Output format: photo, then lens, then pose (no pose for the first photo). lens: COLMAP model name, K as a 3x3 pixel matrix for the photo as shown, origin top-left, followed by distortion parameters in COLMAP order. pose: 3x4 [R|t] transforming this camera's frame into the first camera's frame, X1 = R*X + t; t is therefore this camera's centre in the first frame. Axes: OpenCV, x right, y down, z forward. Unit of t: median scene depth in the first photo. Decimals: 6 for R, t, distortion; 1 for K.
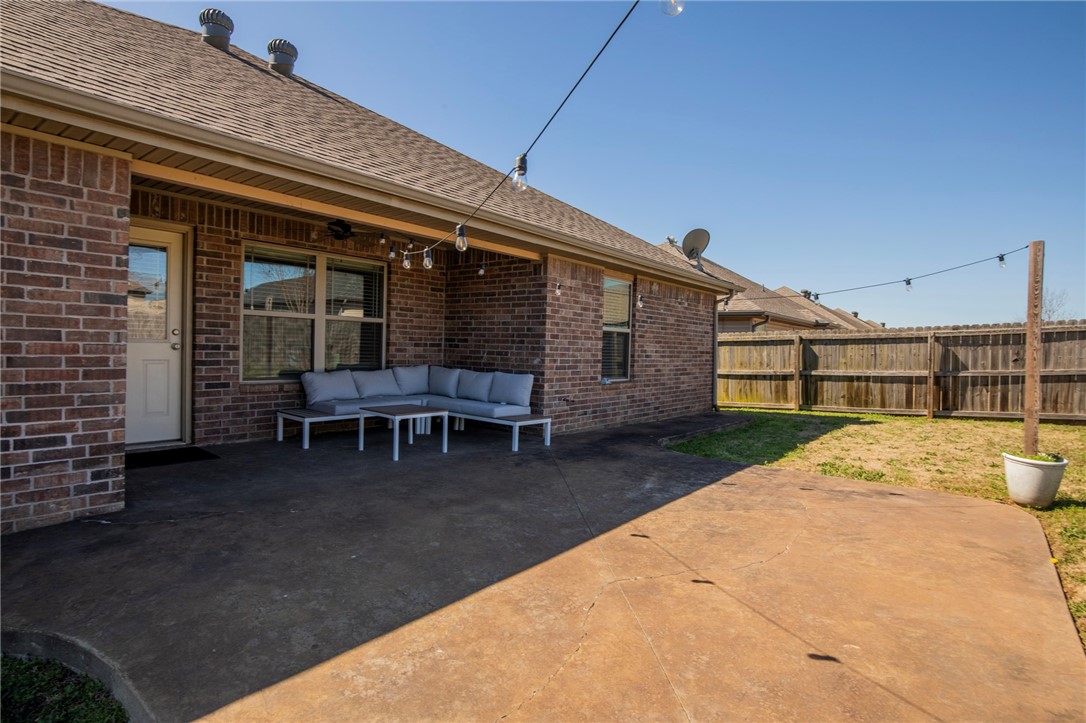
lens RADIAL K [[550.3, 0, 543.0], [0, 550.3, 361.5], [0, 0, 1]] dist [-0.017174, -0.000142]
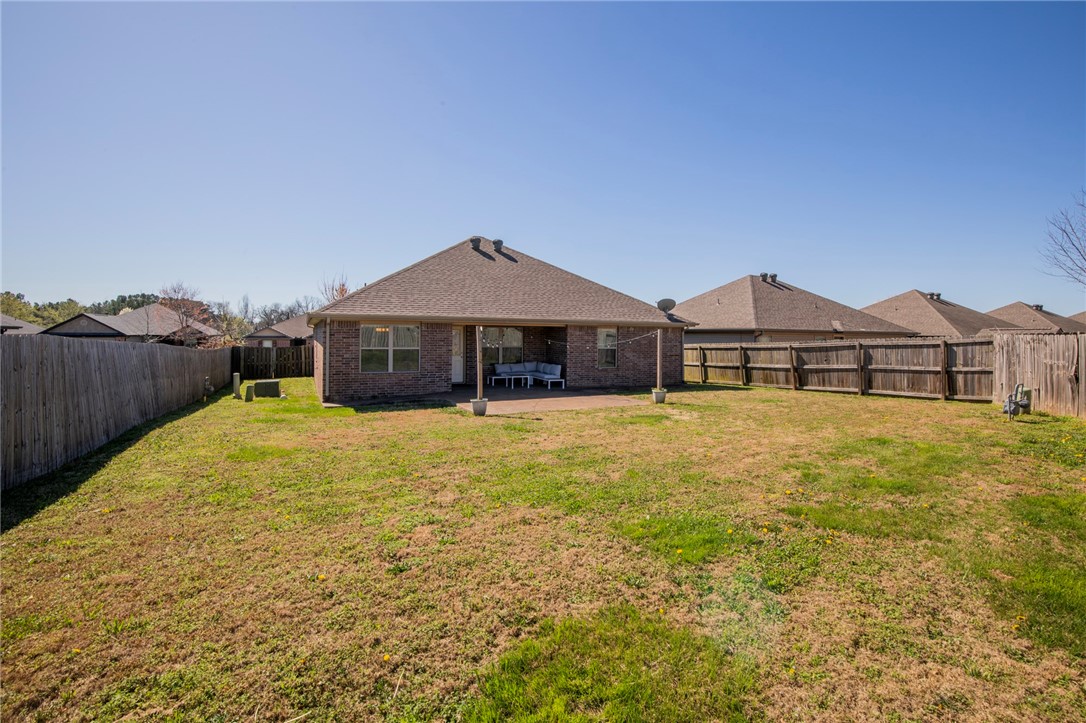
lens RADIAL K [[509.3, 0, 543.0], [0, 509.3, 361.5], [0, 0, 1]] dist [-0.021066, 0.000246]
pose [[0.894548, 0.008407, -0.446892, 1.002516], [0.002179, 0.999729, 0.023169, -0.054593], [0.446966, -0.021700, 0.894288, -1.357490]]
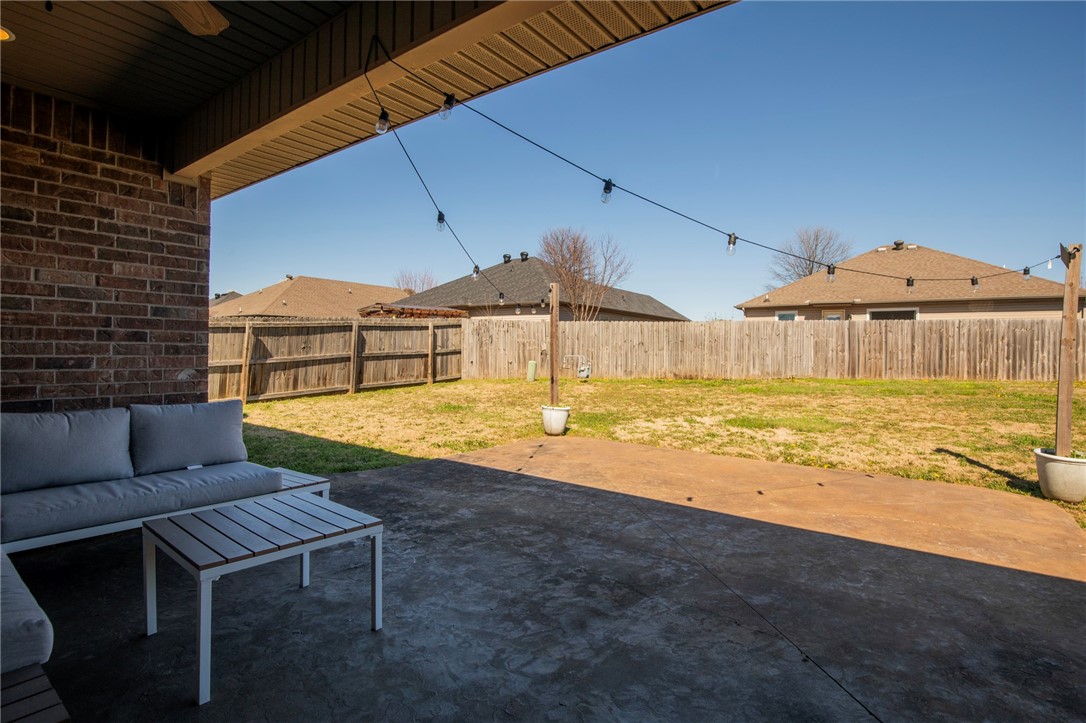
lens RADIAL K [[505.5, 0, 596.5], [0, 505.5, 341.4], [0, 0, 1]] dist [-0.019067, 0.000294]
pose [[-0.059876, -0.007472, 0.998178, -0.404762], [0.009383, 0.999924, 0.008048, -0.026043], [-0.998162, 0.009848, -0.059801, 0.526573]]
